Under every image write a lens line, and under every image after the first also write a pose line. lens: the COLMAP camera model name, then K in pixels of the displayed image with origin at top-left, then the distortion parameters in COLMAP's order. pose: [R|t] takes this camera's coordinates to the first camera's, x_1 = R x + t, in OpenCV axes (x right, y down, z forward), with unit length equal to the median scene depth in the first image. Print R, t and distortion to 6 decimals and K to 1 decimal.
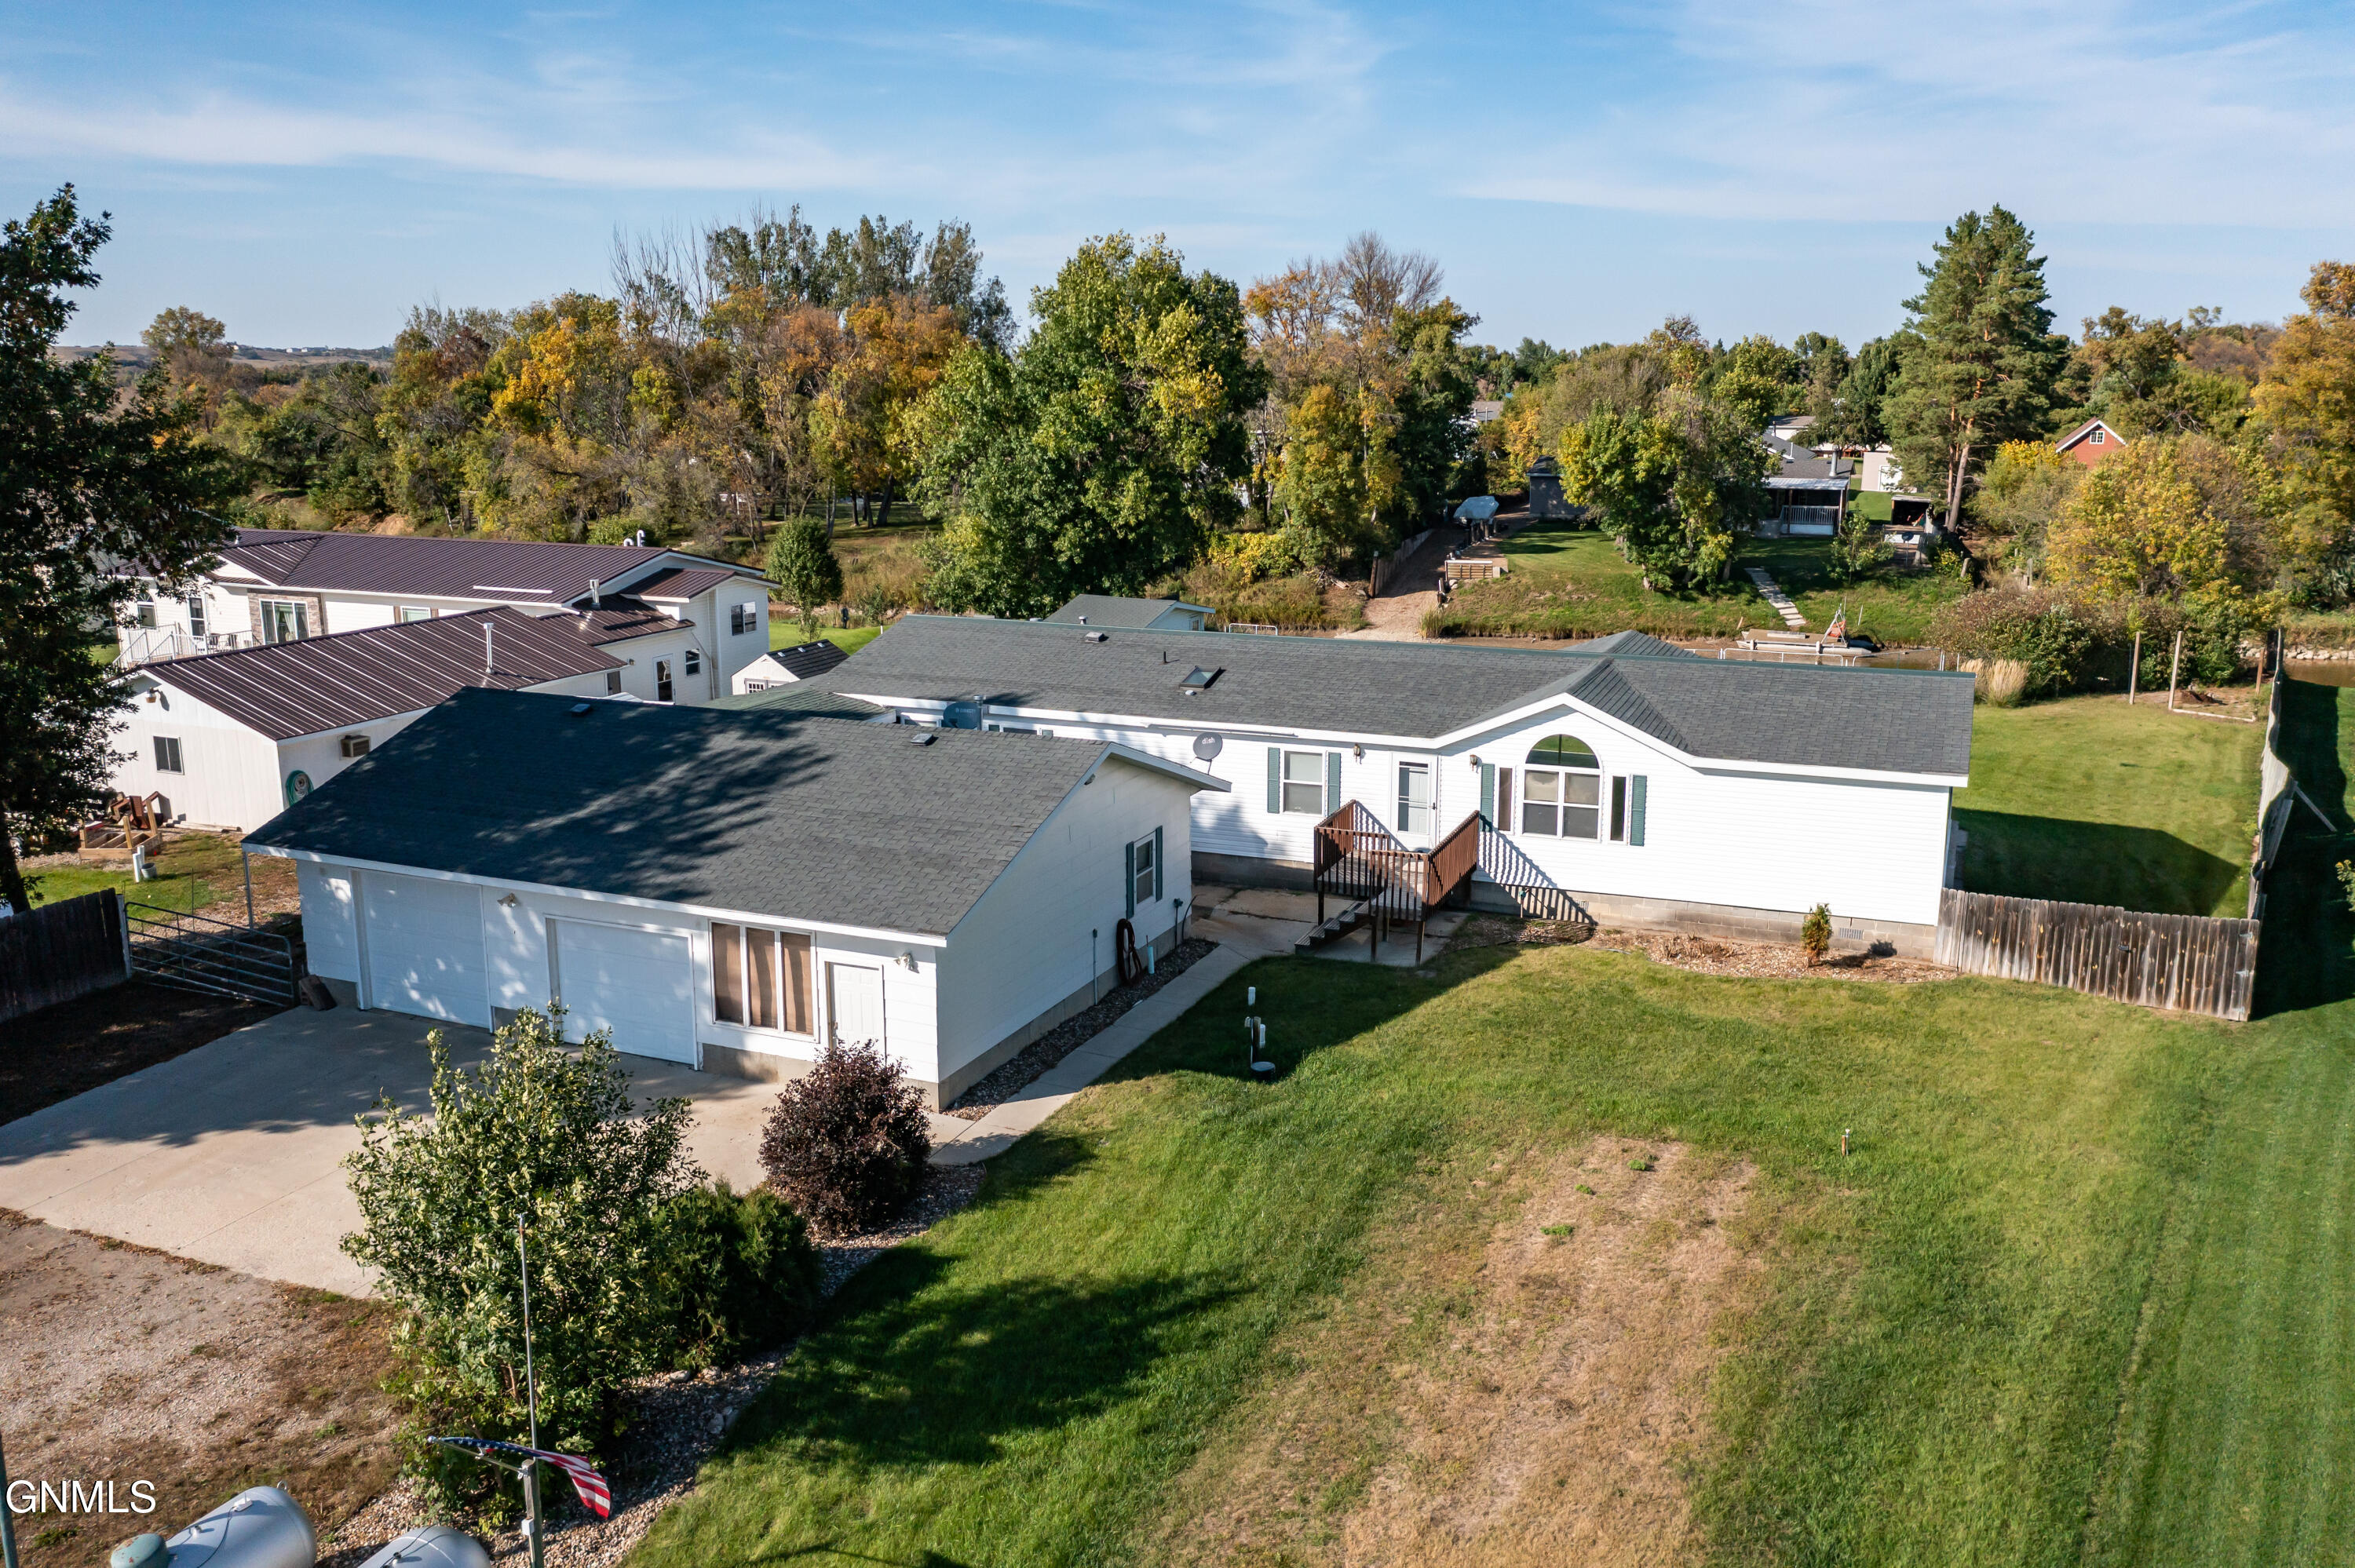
lens RADIAL K [[1861.6, 0, 1177.5], [0, 1861.6, 784.0], [0, 0, 1]] dist [-0.009455, 0.004692]
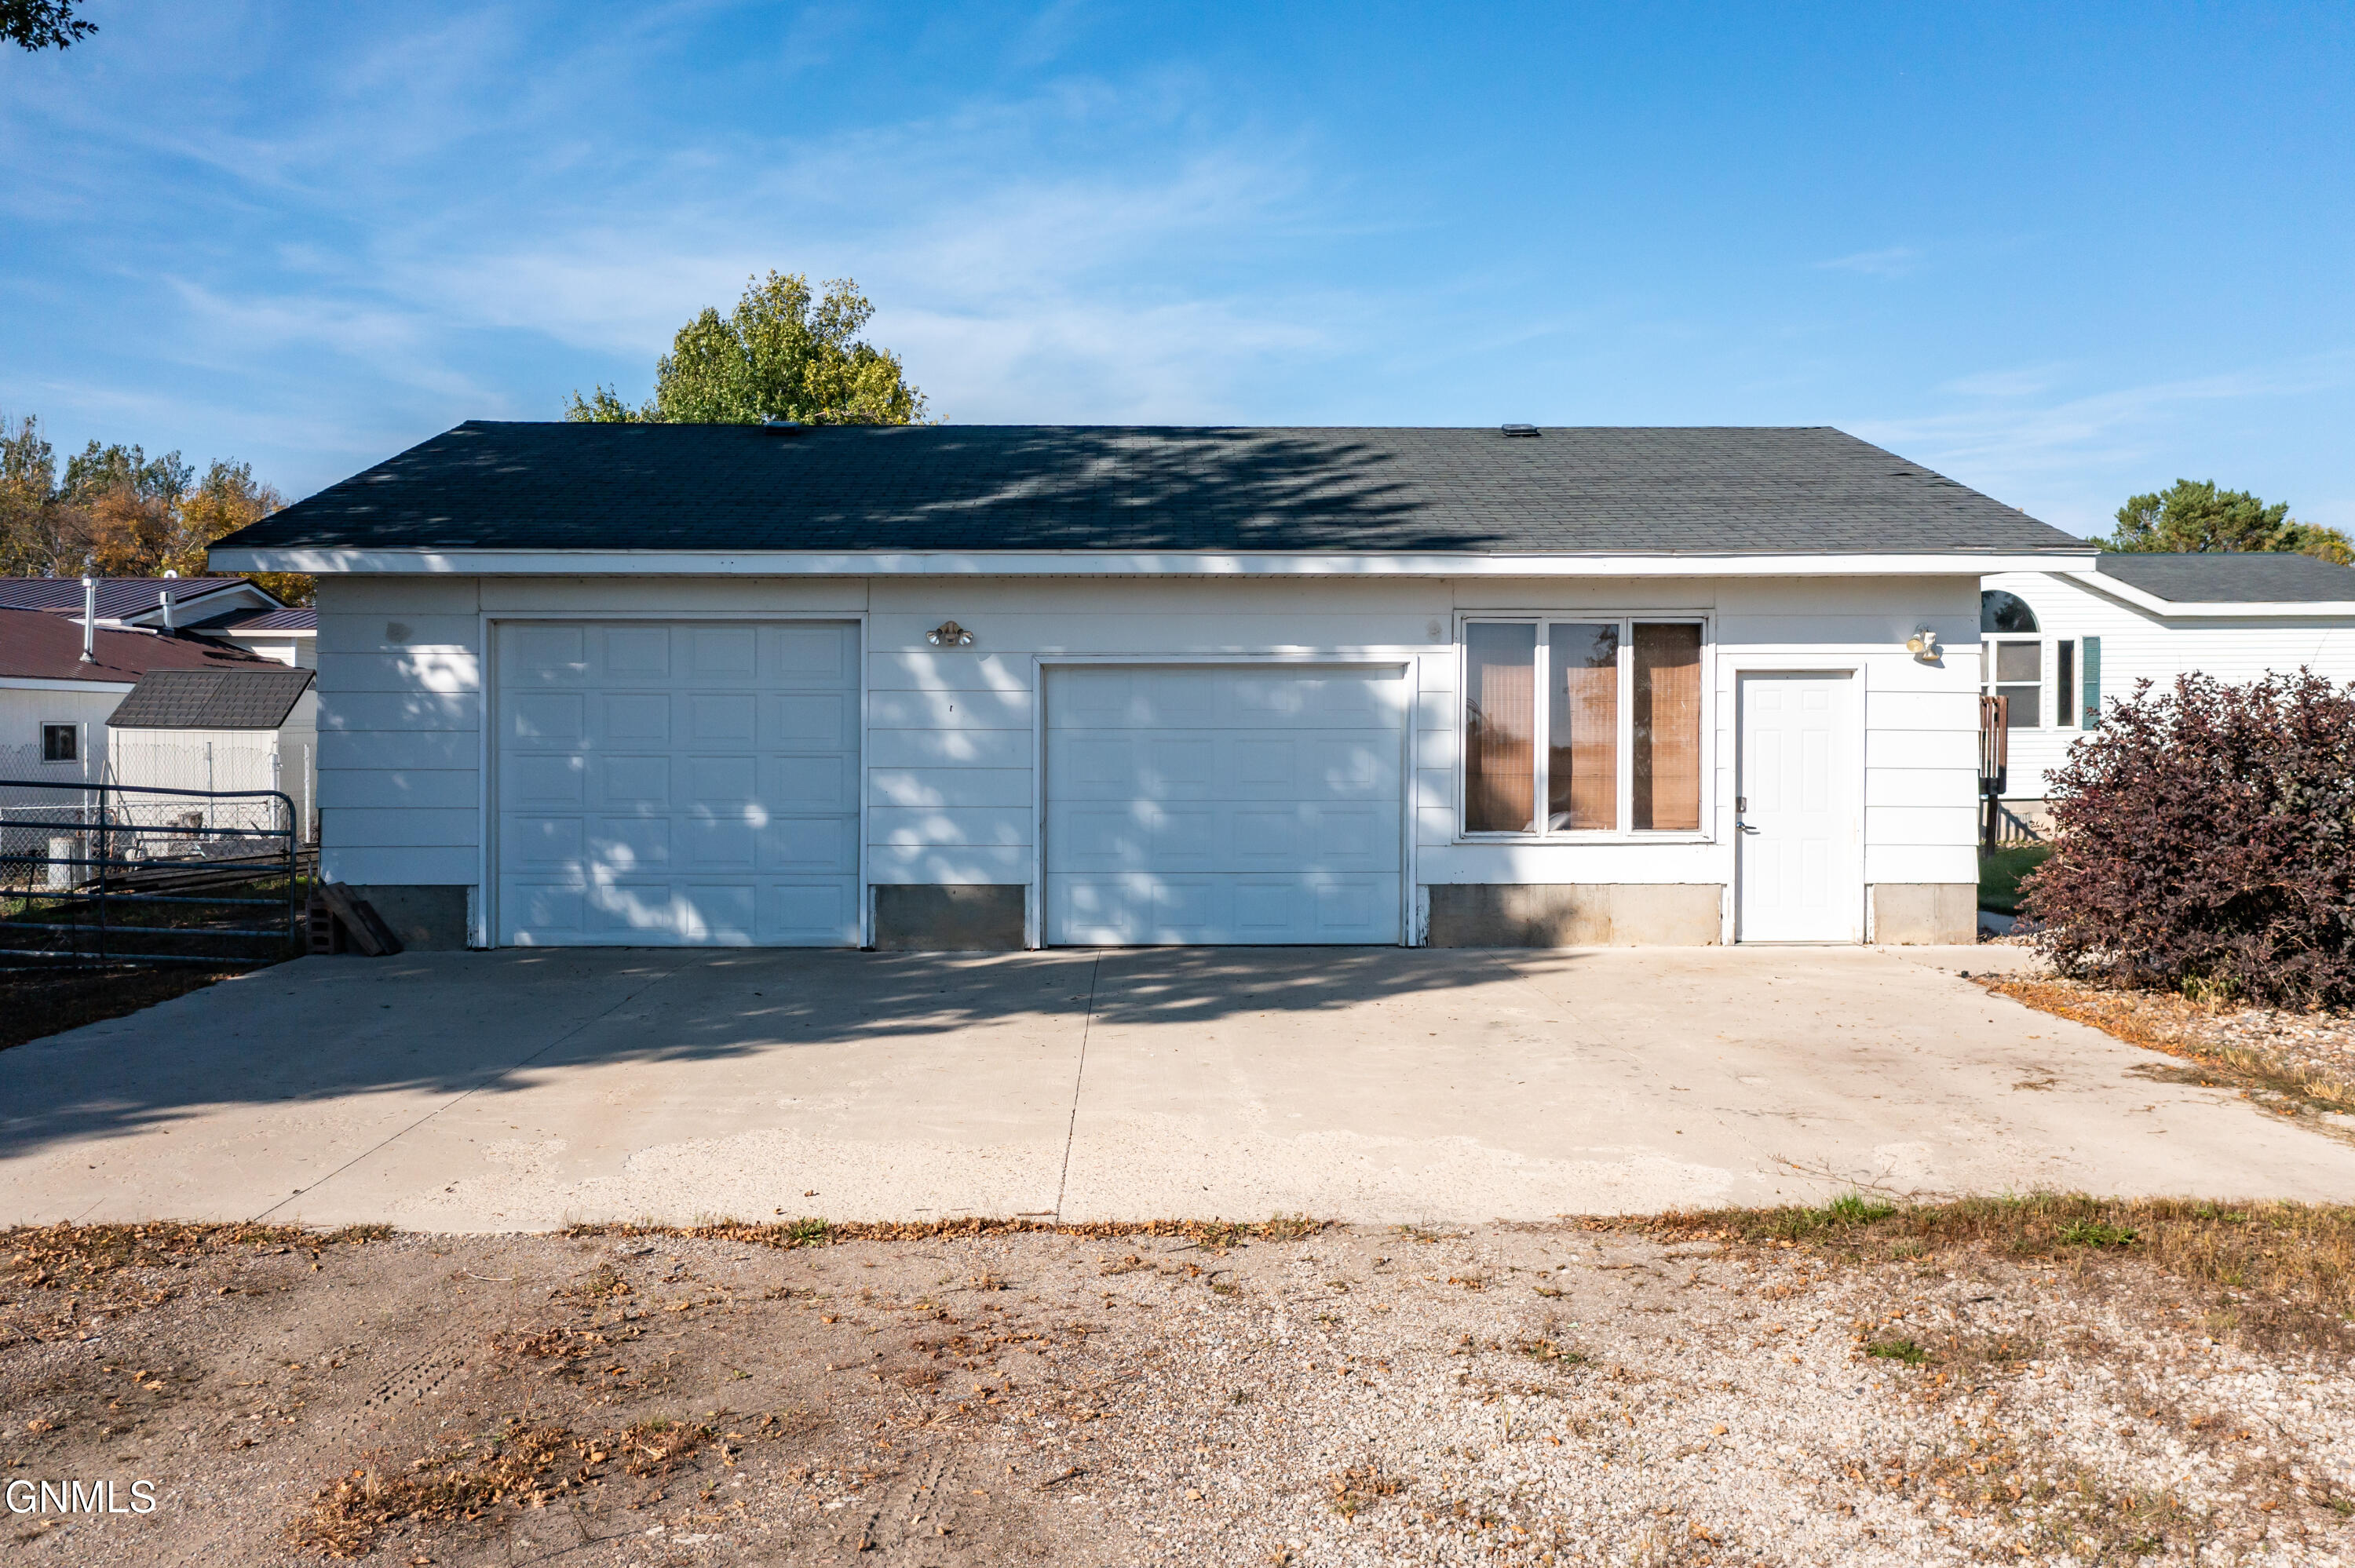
lens RADIAL K [[1861.6, 0, 1177.5], [0, 1861.6, 784.0], [0, 0, 1]] dist [-0.009455, 0.004692]
pose [[0.908245, -0.009066, 0.418340, -0.409704], [0.090281, 0.980464, -0.174757, 0.151738], [-0.408583, 0.196491, 0.891320, 0.461993]]
